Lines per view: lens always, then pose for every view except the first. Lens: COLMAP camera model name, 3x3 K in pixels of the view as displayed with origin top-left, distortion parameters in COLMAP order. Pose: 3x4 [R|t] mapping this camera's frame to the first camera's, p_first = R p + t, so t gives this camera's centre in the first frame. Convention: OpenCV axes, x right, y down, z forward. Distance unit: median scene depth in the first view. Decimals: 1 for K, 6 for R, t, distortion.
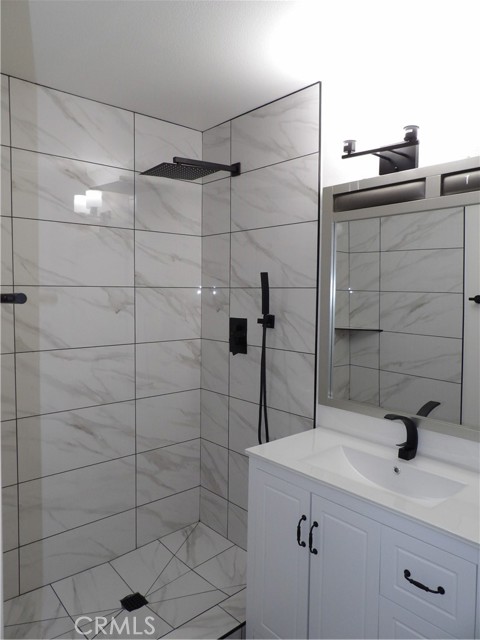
lens RADIAL K [[460.6, 0, 231.0], [0, 460.6, 319.8], [0, 0, 1]] dist [-0.040225, 0.052196]
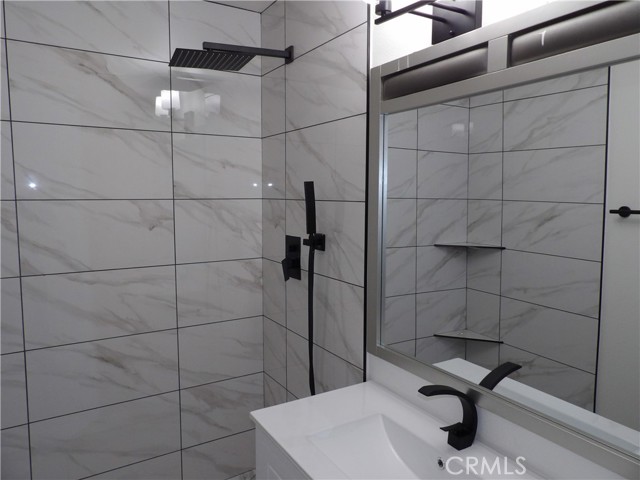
lens RADIAL K [[460.6, 0, 319.0], [0, 460.6, 236.2], [0, 0, 1]] dist [-0.040225, 0.052196]
pose [[0.985438, 0.011141, -0.169669, 0.208163], [-0.006207, 0.999543, 0.029584, -0.029885], [0.169921, -0.028100, 0.985057, 0.199804]]
